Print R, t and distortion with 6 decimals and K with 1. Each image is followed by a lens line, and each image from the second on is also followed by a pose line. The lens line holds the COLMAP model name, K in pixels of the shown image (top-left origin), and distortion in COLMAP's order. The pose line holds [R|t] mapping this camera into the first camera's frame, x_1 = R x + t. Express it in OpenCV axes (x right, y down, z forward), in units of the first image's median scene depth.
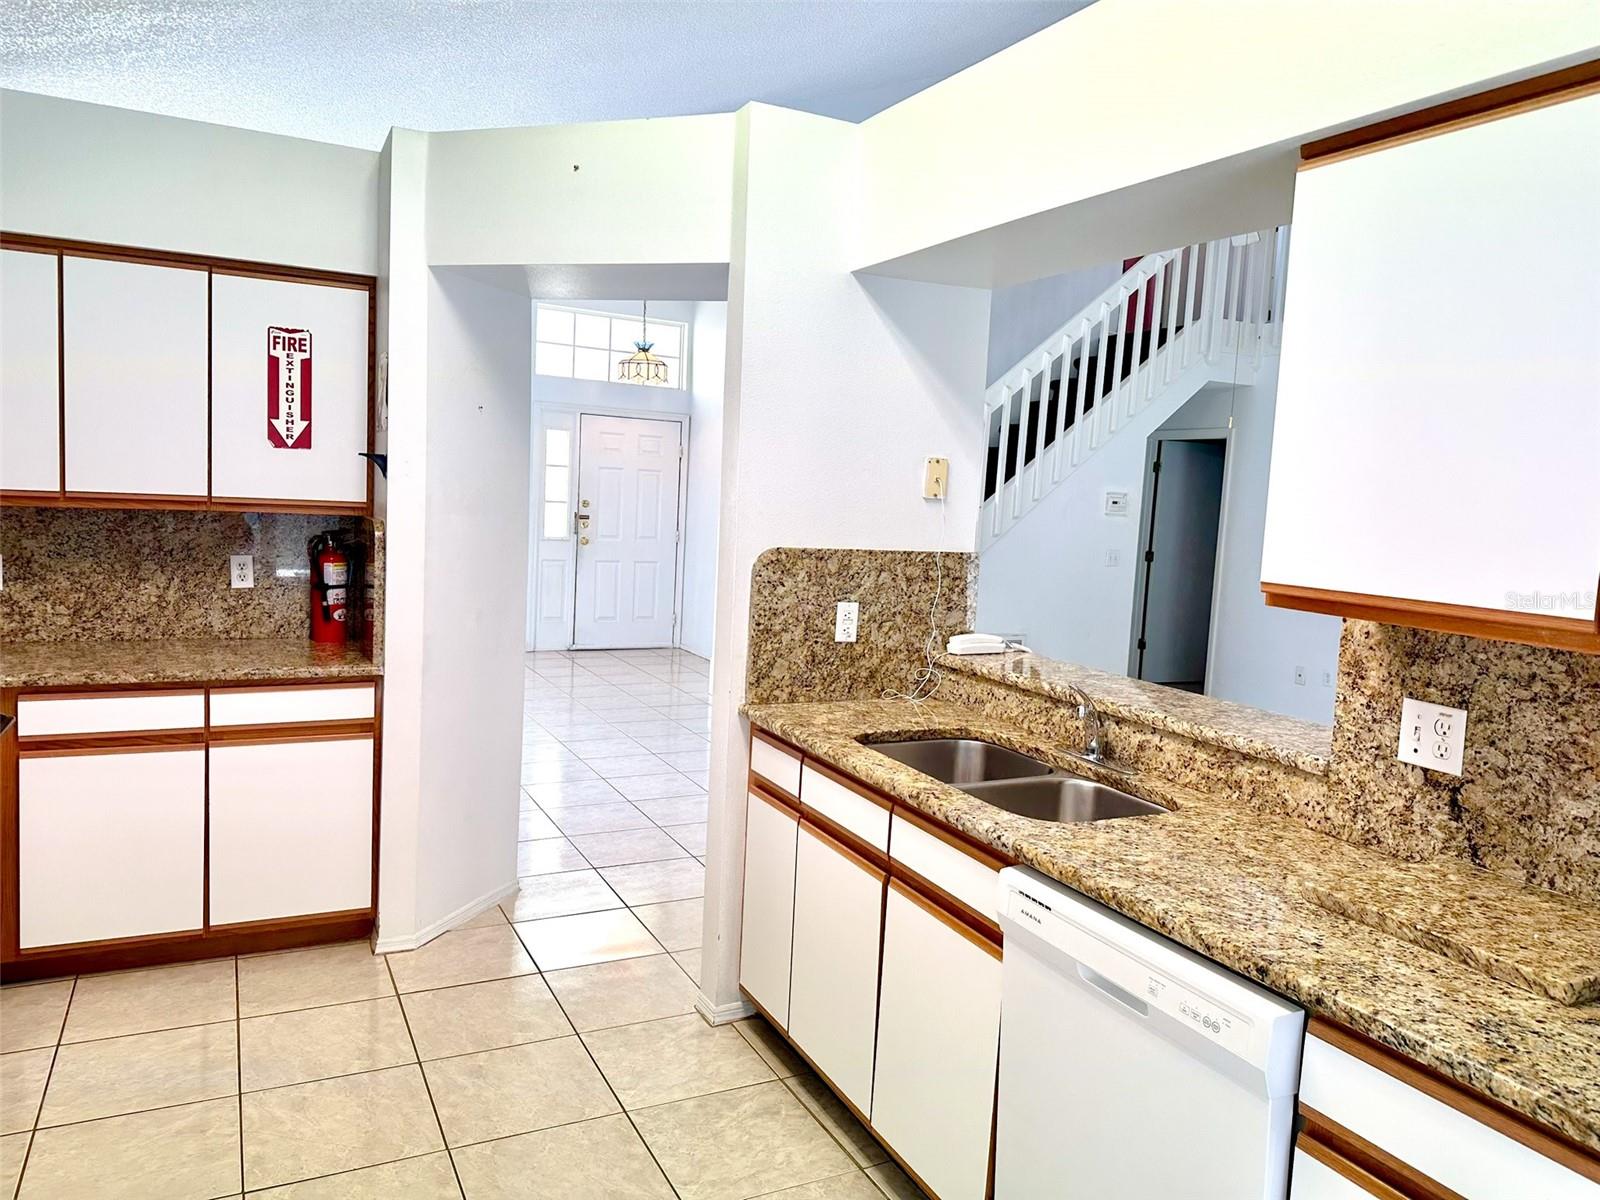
lens RADIAL K [[1119.0, 0, 798.0], [0, 1119.0, 593.3], [0, 0, 1]] dist [0.081731, -0.117038]
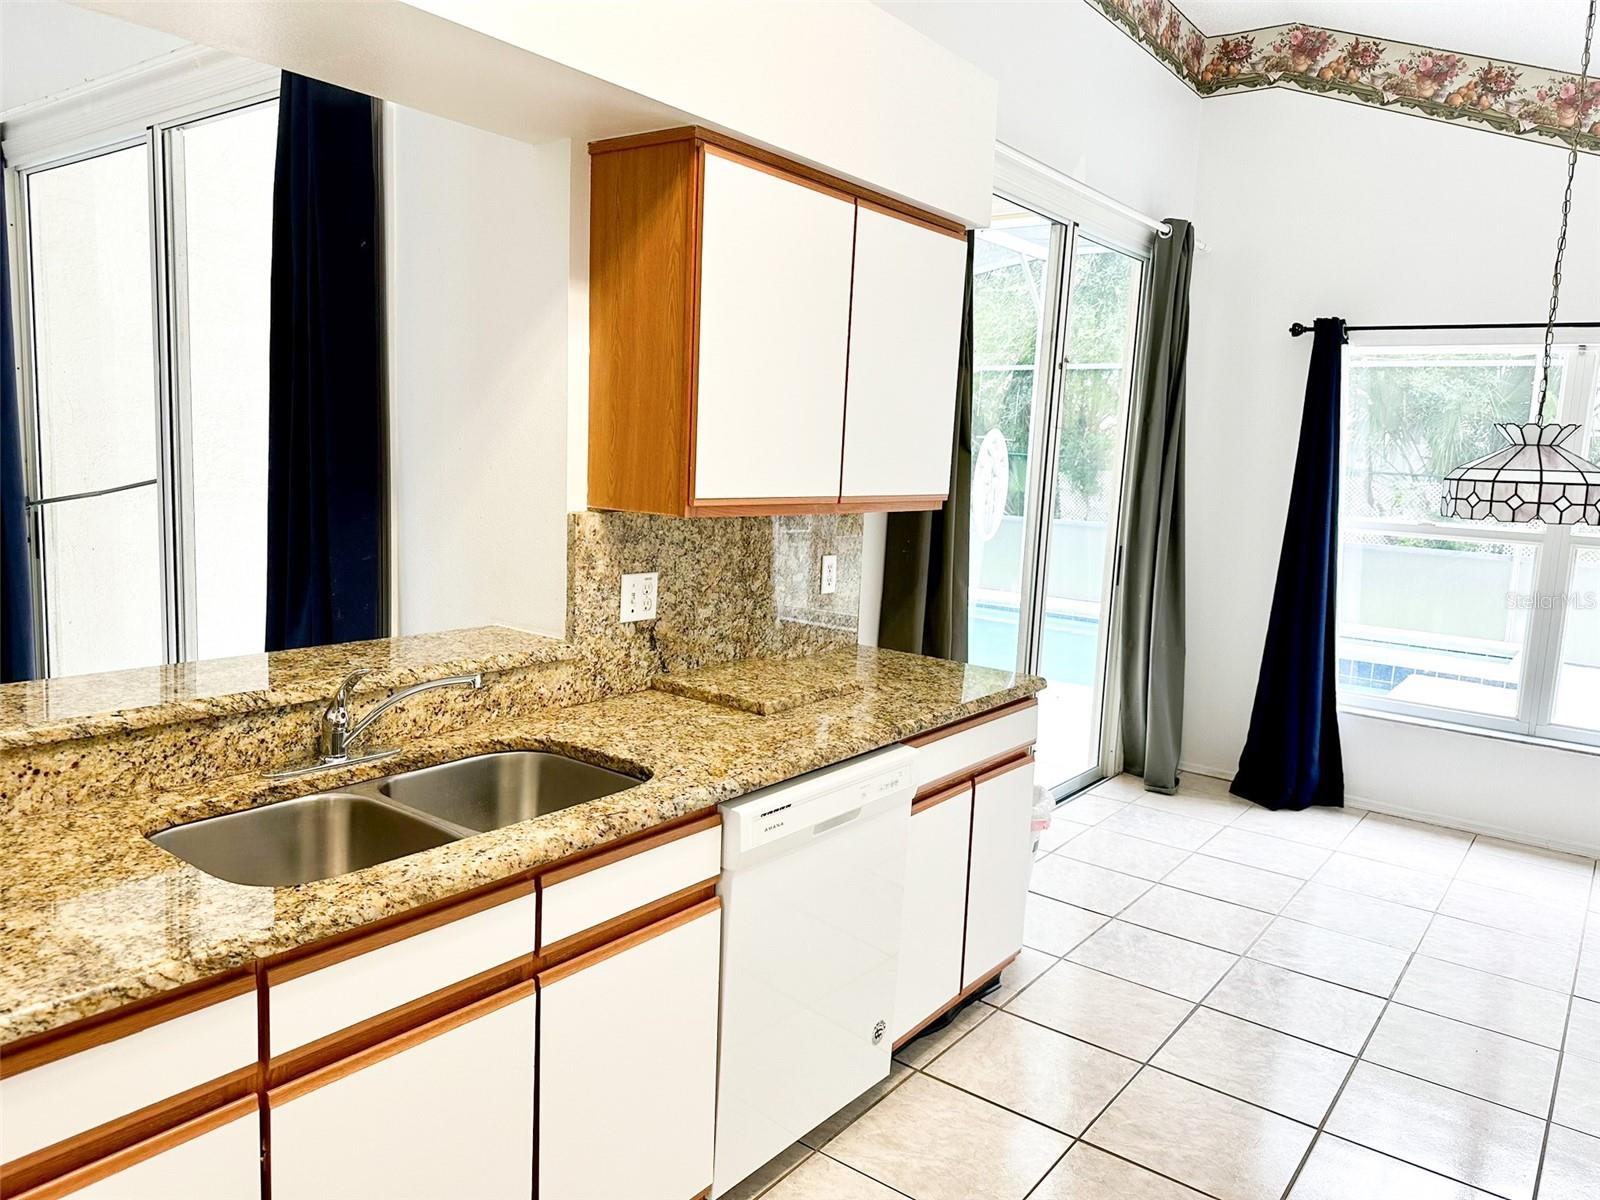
lens RADIAL K [[1141.4, 0, 724.2], [0, 1141.4, 601.7], [0, 0, 1]] dist [0.075505, -0.127864]
pose [[-0.421668, -0.185326, 0.887609, -0.453678], [0.021887, 0.976525, 0.214289, -0.103396], [-0.906486, 0.109785, -0.407713, 0.942439]]
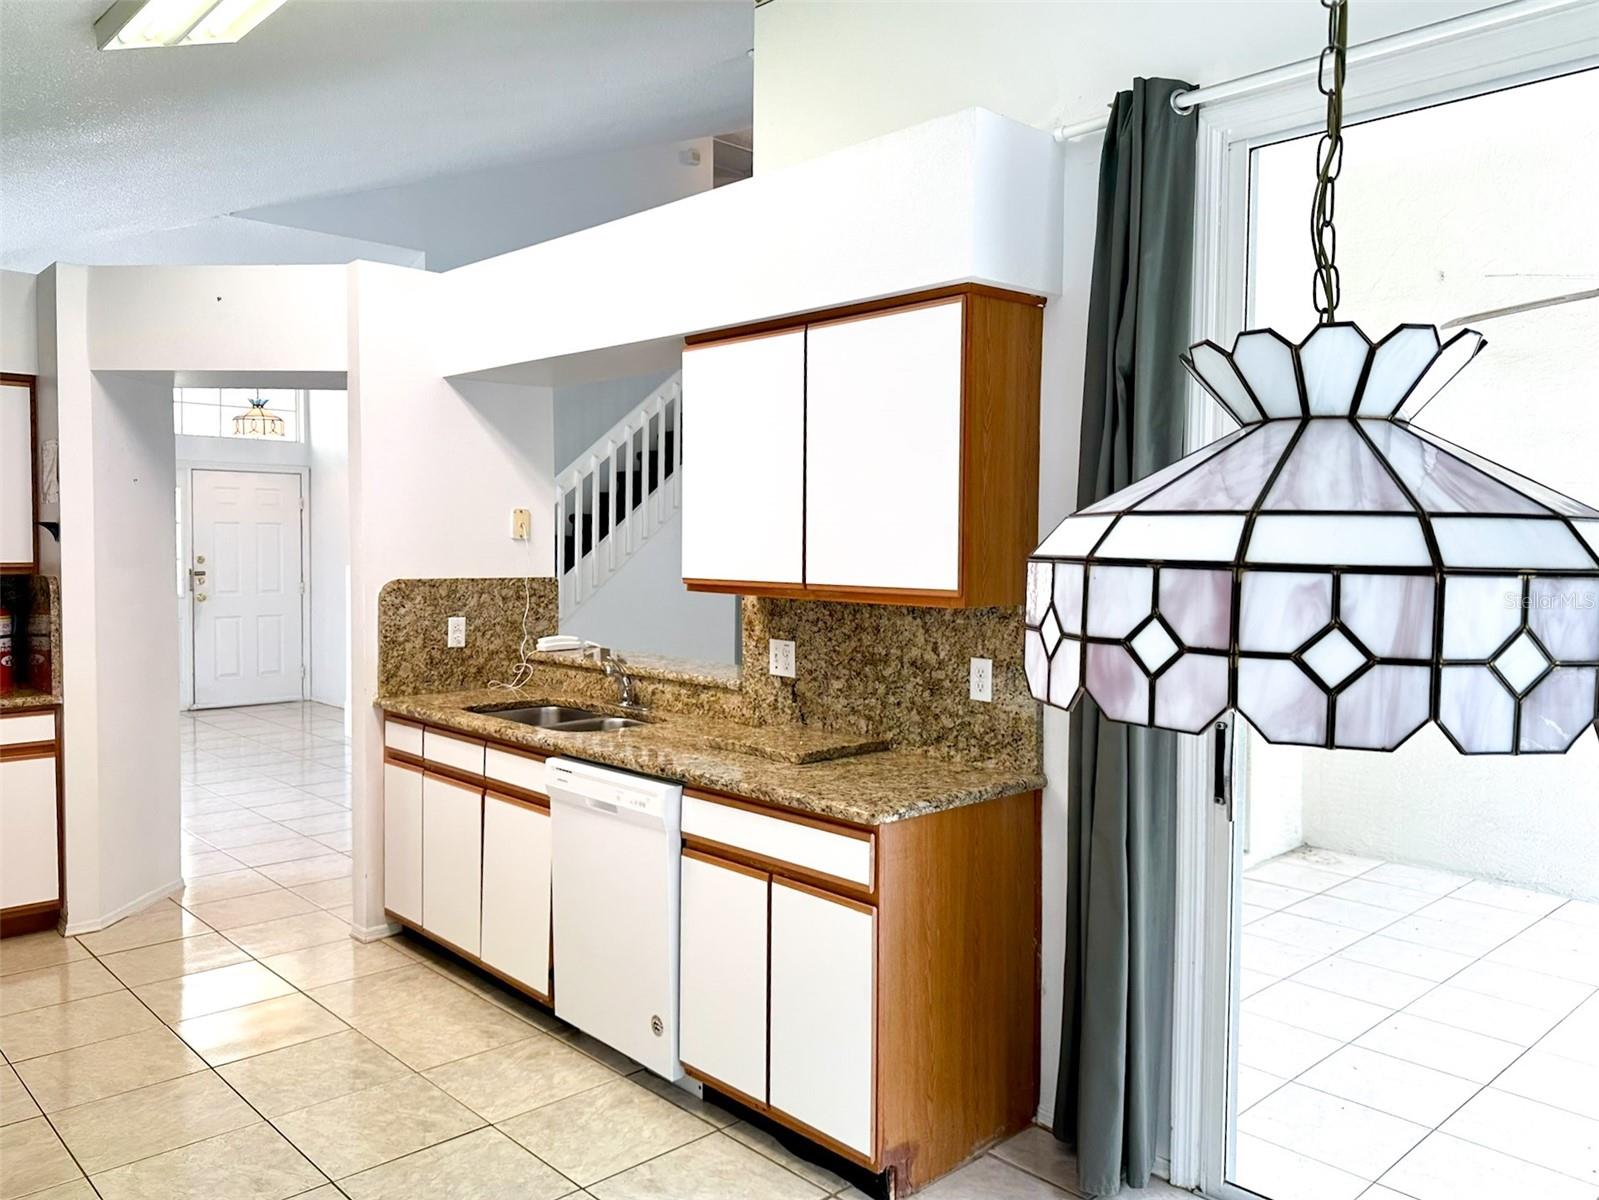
lens RADIAL K [[1118.3, 0, 797.5], [0, 1118.3, 593.3], [0, 0, 1]] dist [0.081731, -0.117038]
pose [[0.951319, -0.054262, 0.303395, 0.028172], [0.065114, 0.997545, -0.025758, 0.044959], [-0.301252, 0.044259, 0.952517, -0.460107]]
